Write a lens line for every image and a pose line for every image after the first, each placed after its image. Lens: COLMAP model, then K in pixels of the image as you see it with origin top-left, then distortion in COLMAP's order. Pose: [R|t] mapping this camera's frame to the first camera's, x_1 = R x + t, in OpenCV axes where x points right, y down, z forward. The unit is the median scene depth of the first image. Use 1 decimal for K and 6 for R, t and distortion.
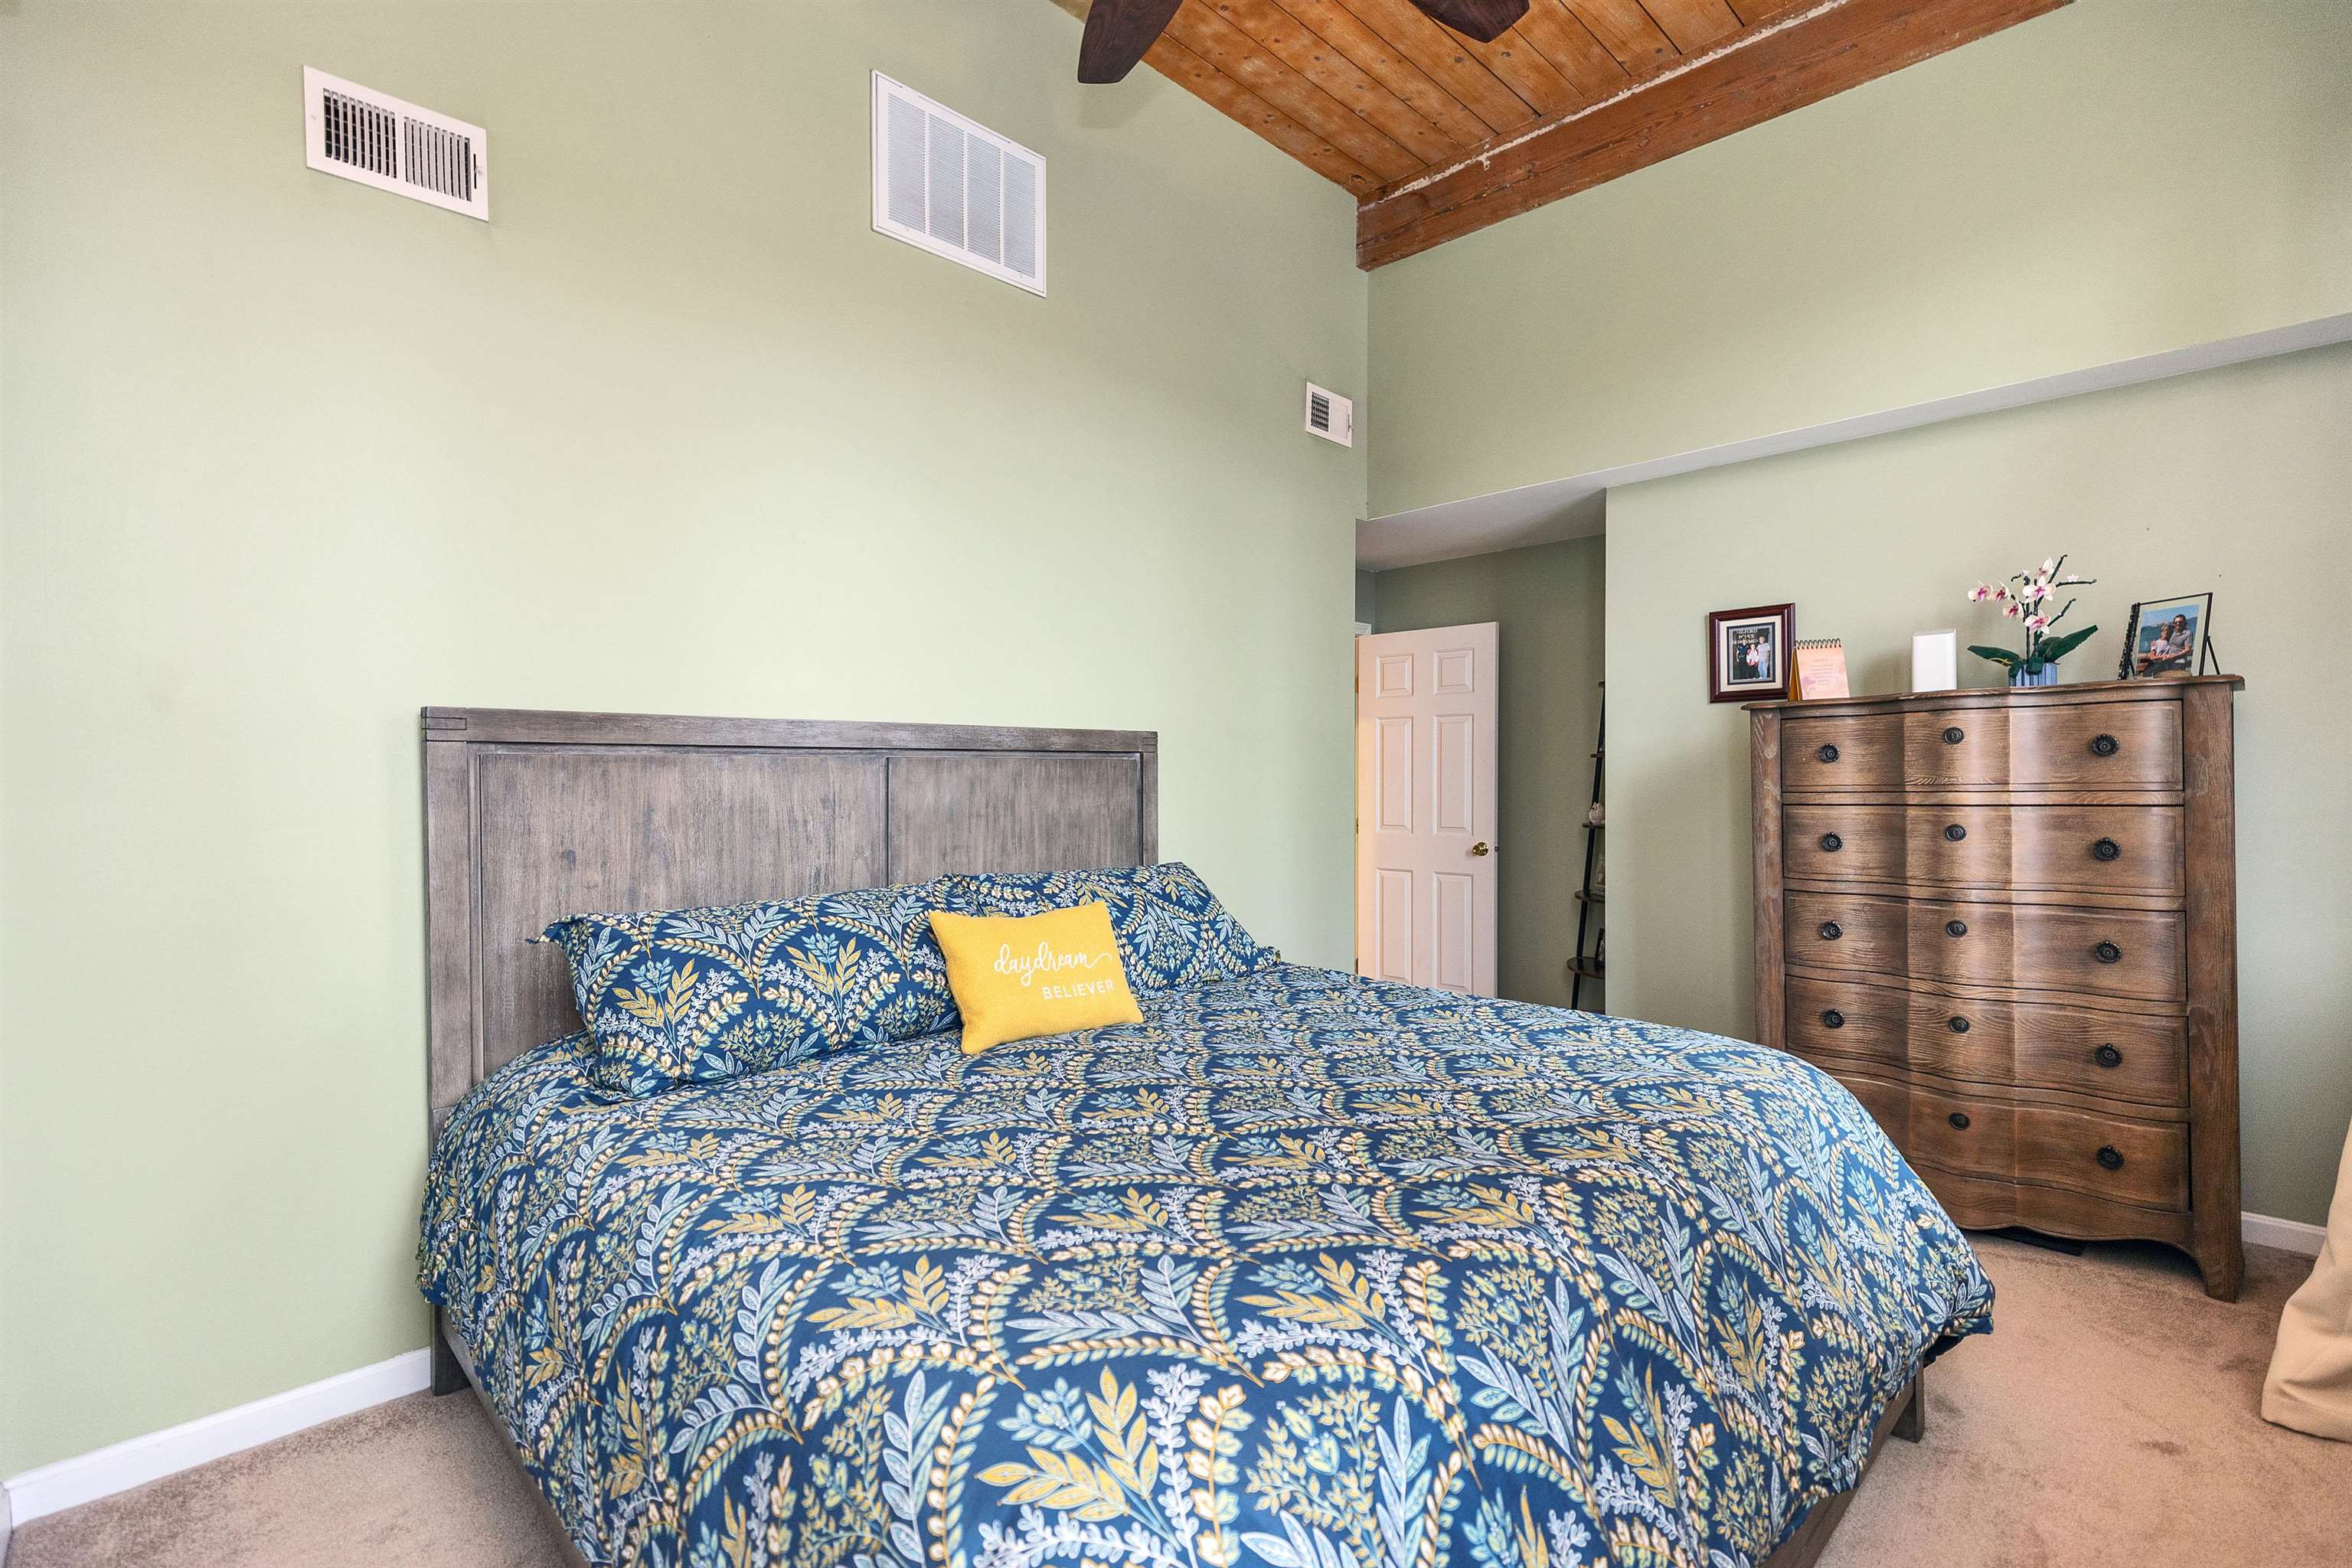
lens RADIAL K [[1057.7, 0, 1185.8], [0, 1057.7, 798.3], [0, 0, 1]] dist [0.008623, -0.002074]
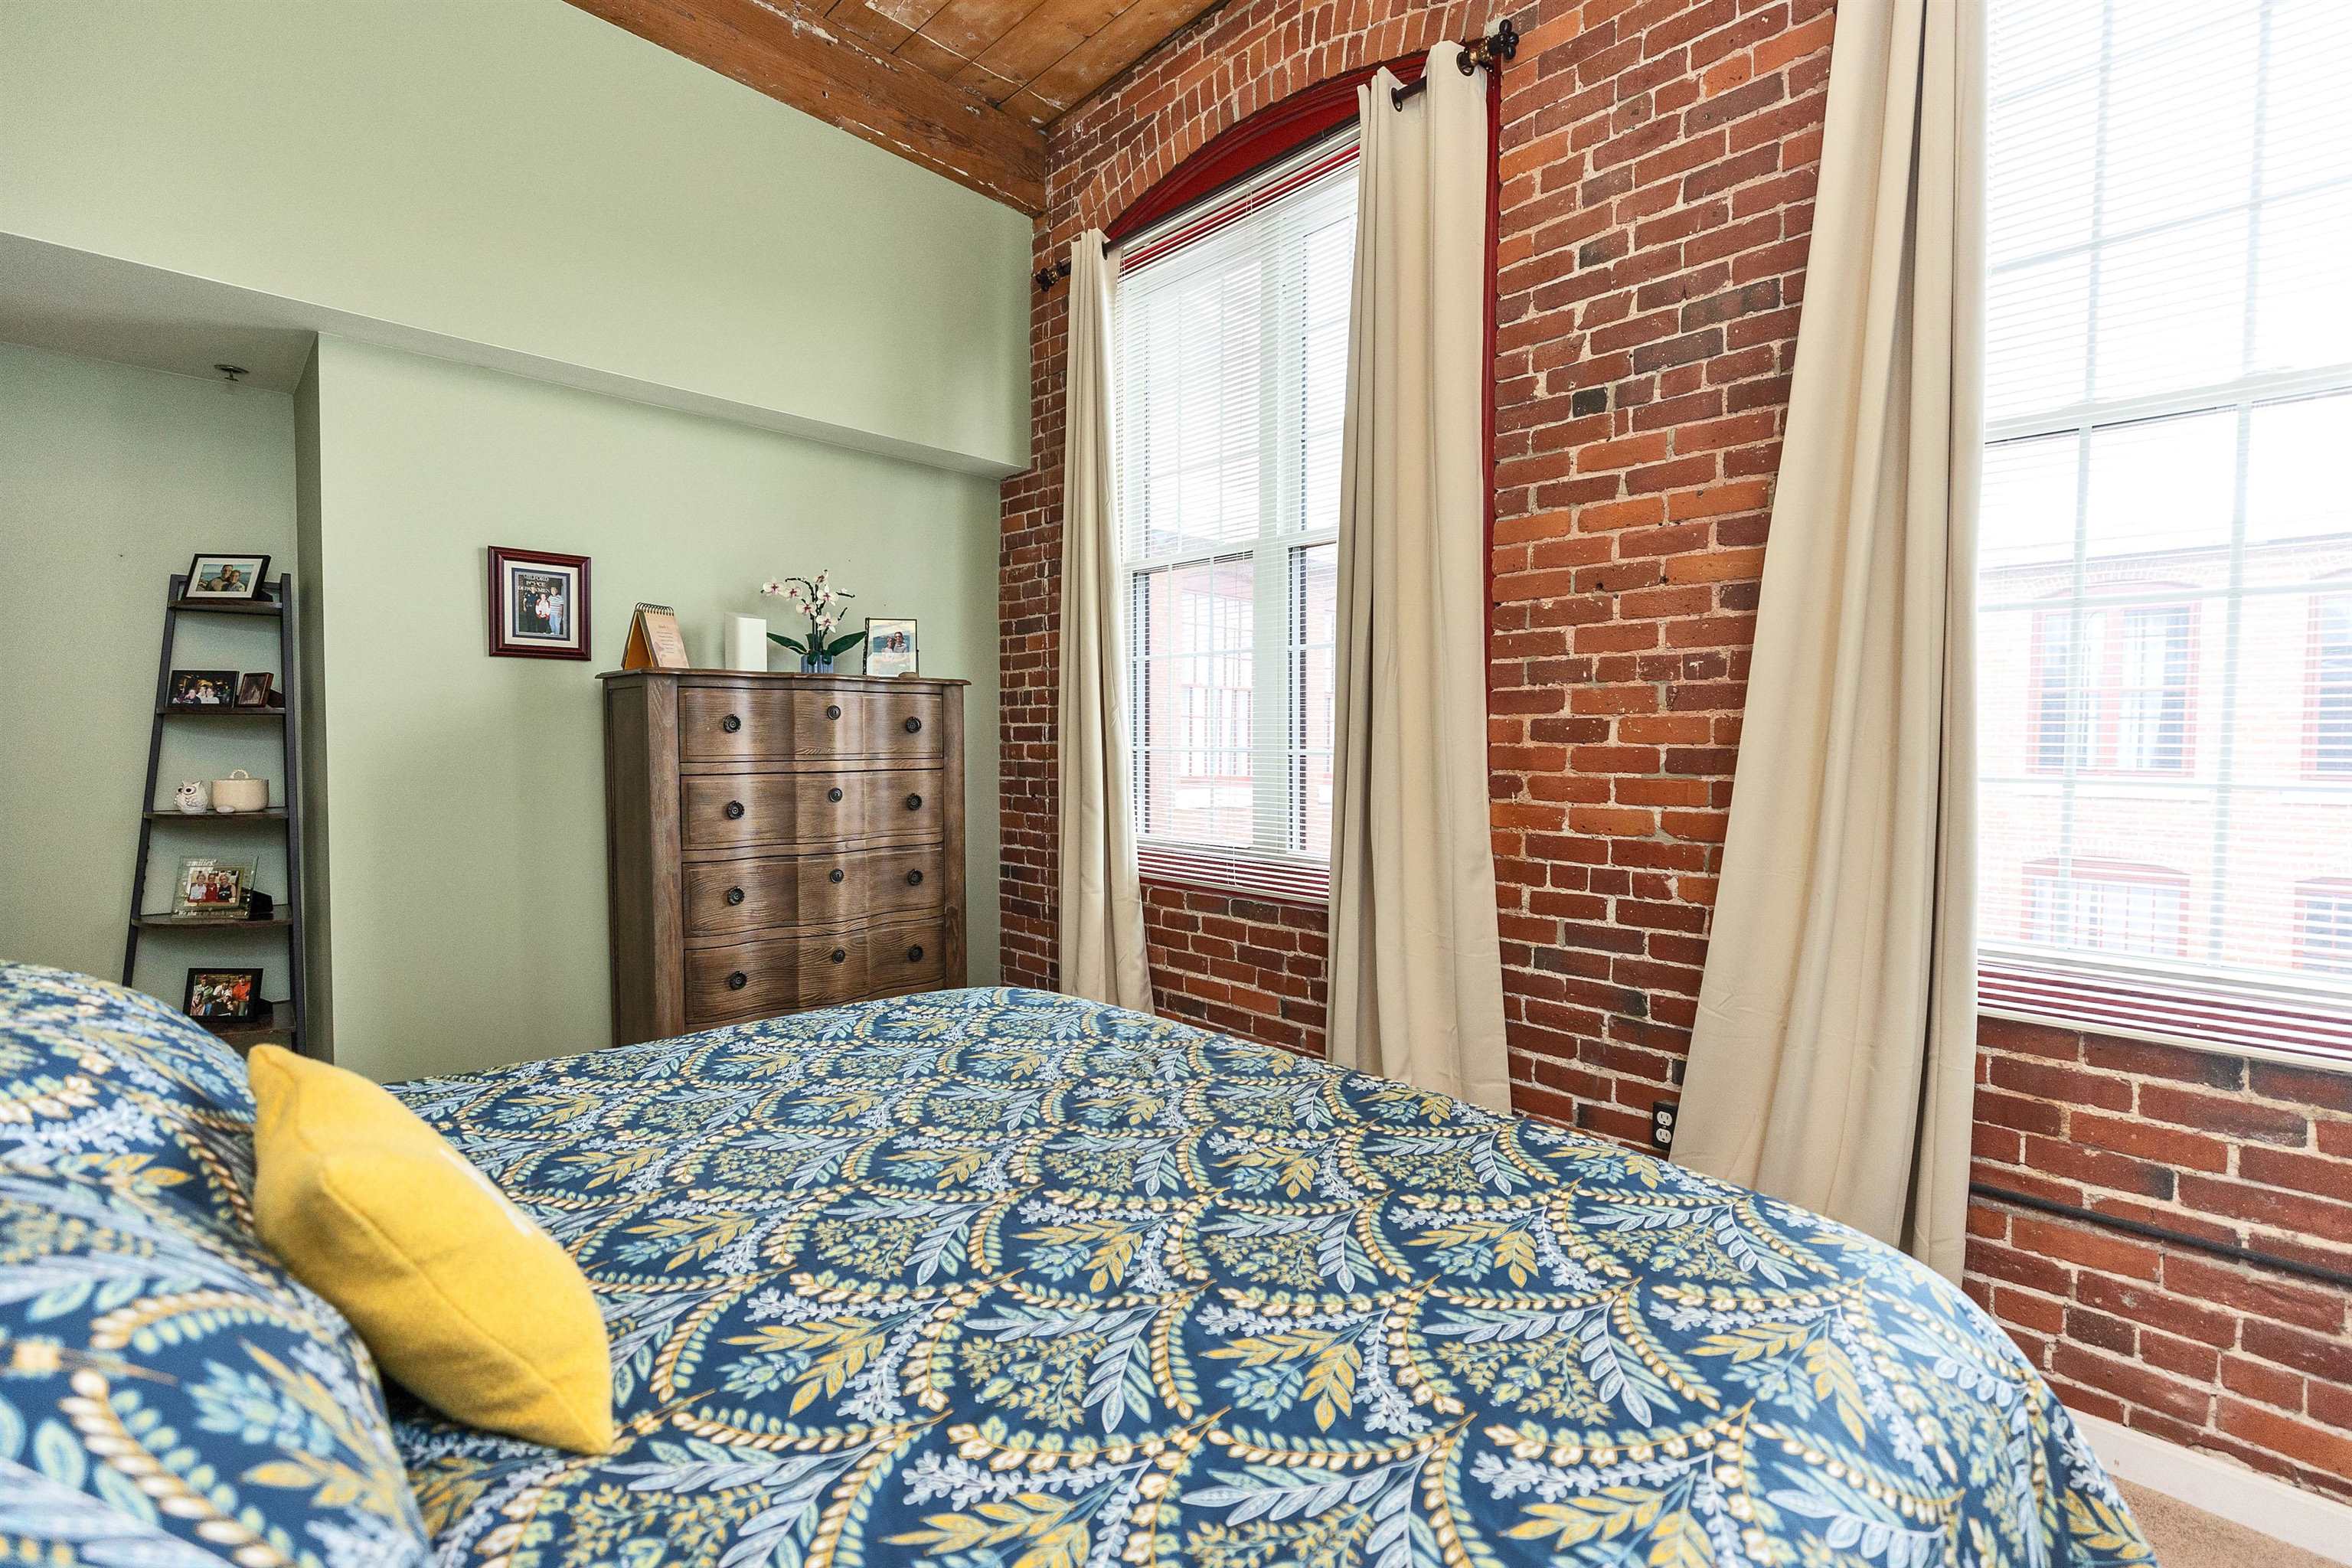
lens RADIAL K [[1057.7, 0, 1191.8], [0, 1057.7, 798.6], [0, 0, 1]] dist [0.008623, -0.002074]
pose [[0.009171, -0.046619, 0.998871, -0.449877], [0.010875, 0.998858, 0.046519, -0.014154], [-0.999899, 0.010436, 0.009667, 0.590631]]
